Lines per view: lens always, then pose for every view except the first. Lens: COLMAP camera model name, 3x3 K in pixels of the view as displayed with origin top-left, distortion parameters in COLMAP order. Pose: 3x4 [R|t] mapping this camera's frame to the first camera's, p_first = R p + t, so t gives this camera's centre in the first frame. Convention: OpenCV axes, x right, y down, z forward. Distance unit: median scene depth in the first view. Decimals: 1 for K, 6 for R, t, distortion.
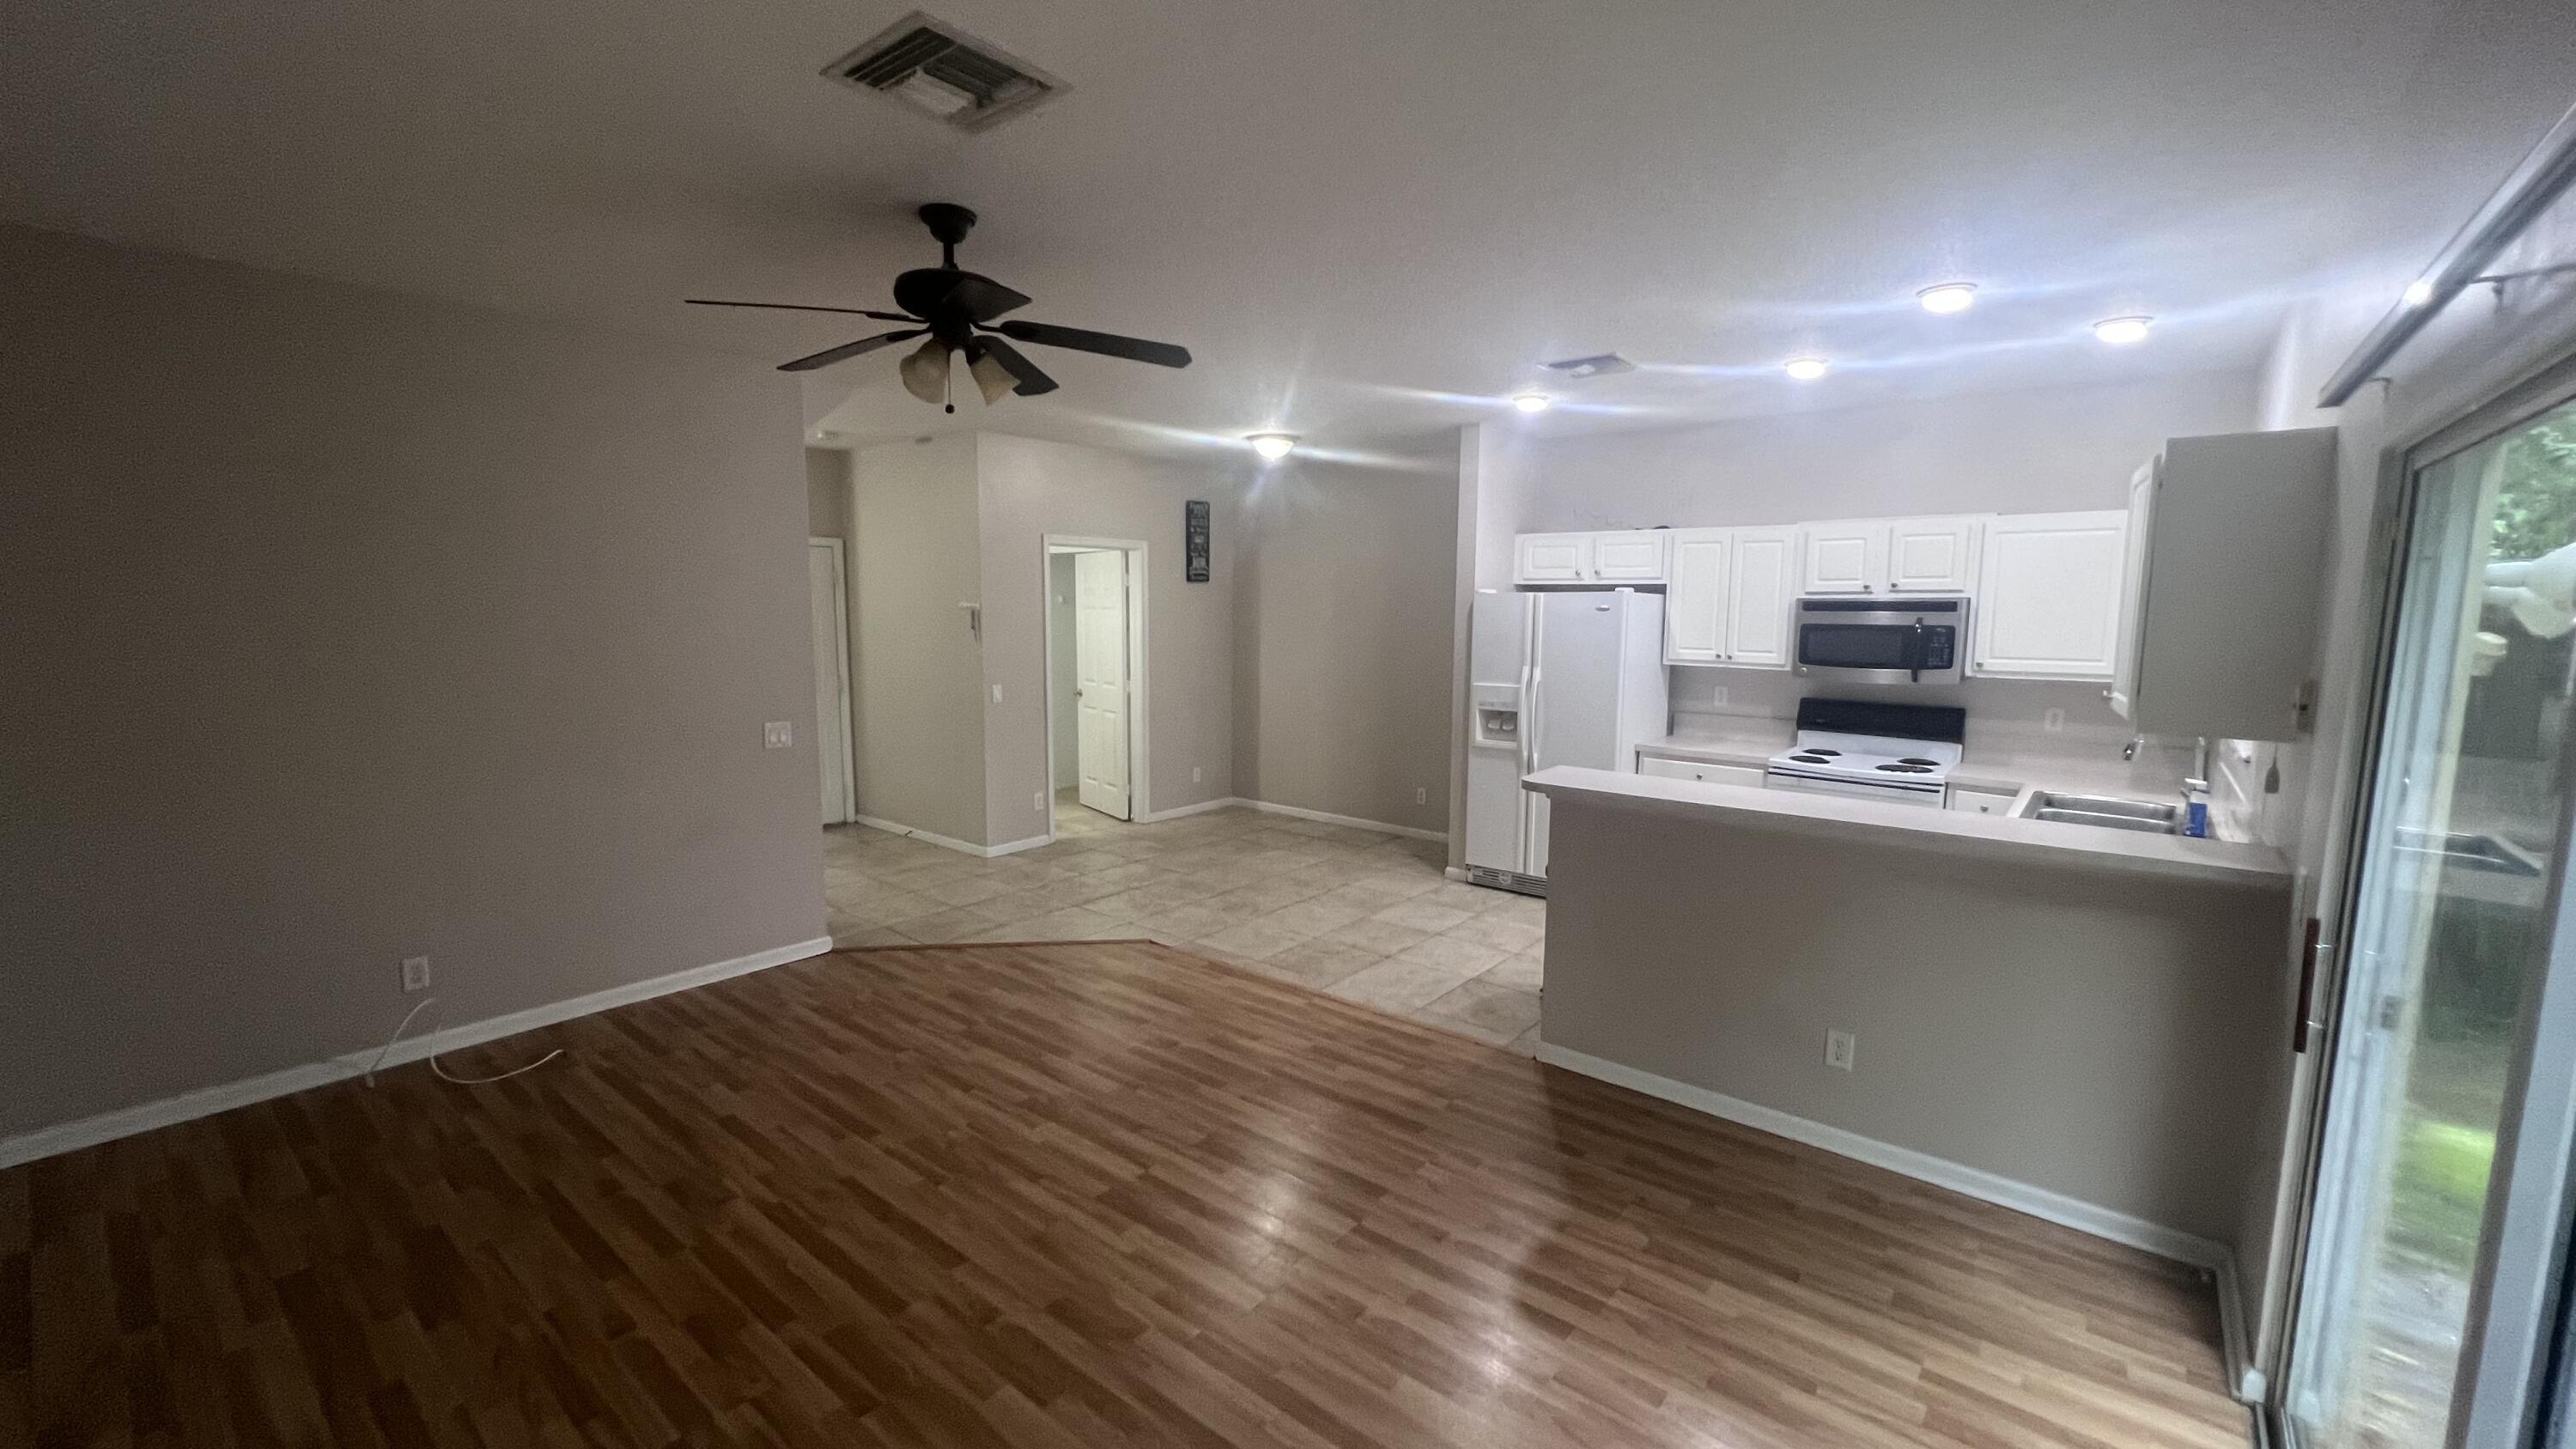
lens RADIAL K [[1026.1, 0, 1288.6], [0, 1026.1, 737.2], [0, 0, 1]] dist [0.000734, 0.000013]
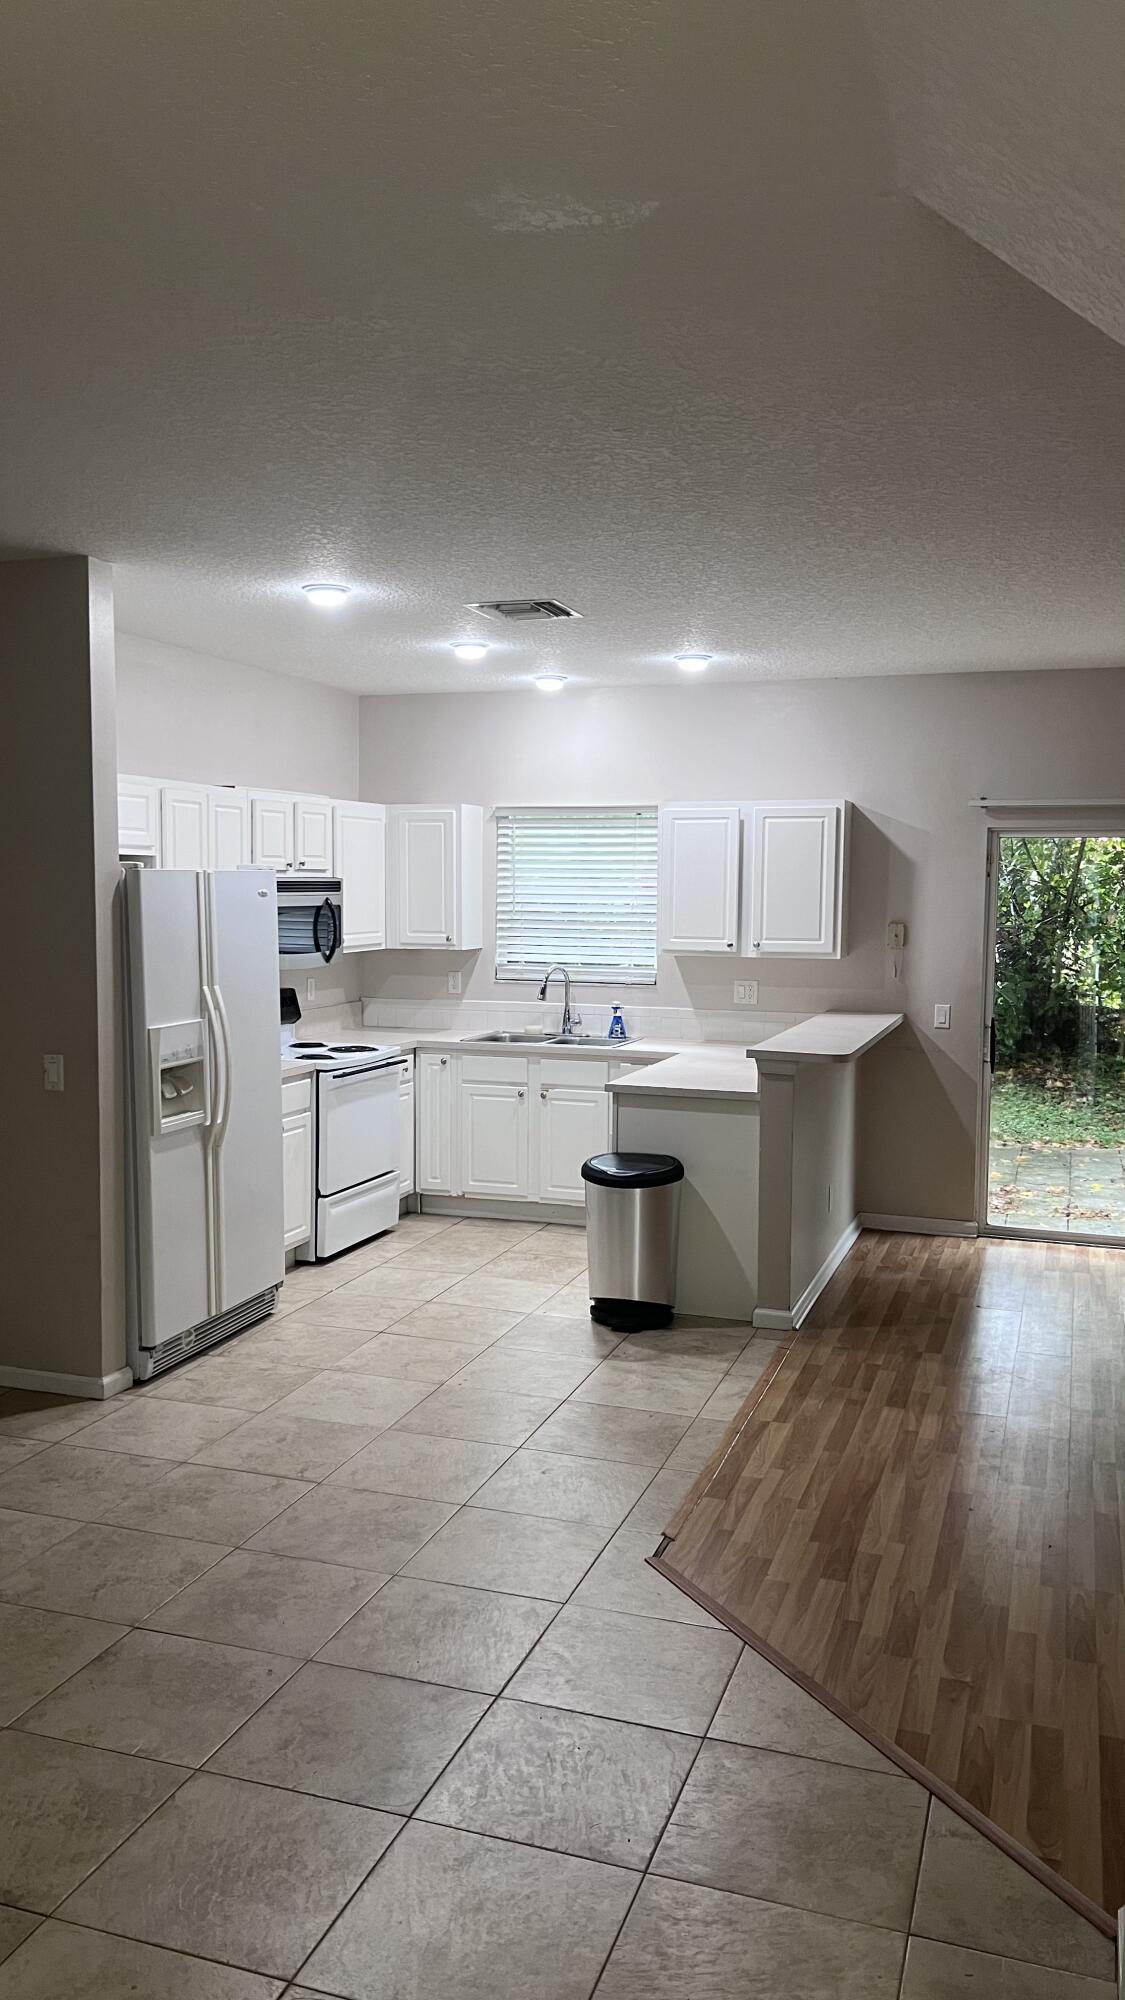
lens RADIAL K [[1503.9, 0, 562.3], [0, 1503.9, 995.0], [0, 0, 1]] dist [0.006480, 0.001166]
pose [[-0.348657, -0.078695, 0.933941, -0.850544], [0.109283, 0.986259, 0.123900, -0.186009], [-0.930857, 0.145263, -0.335266, 1.343207]]
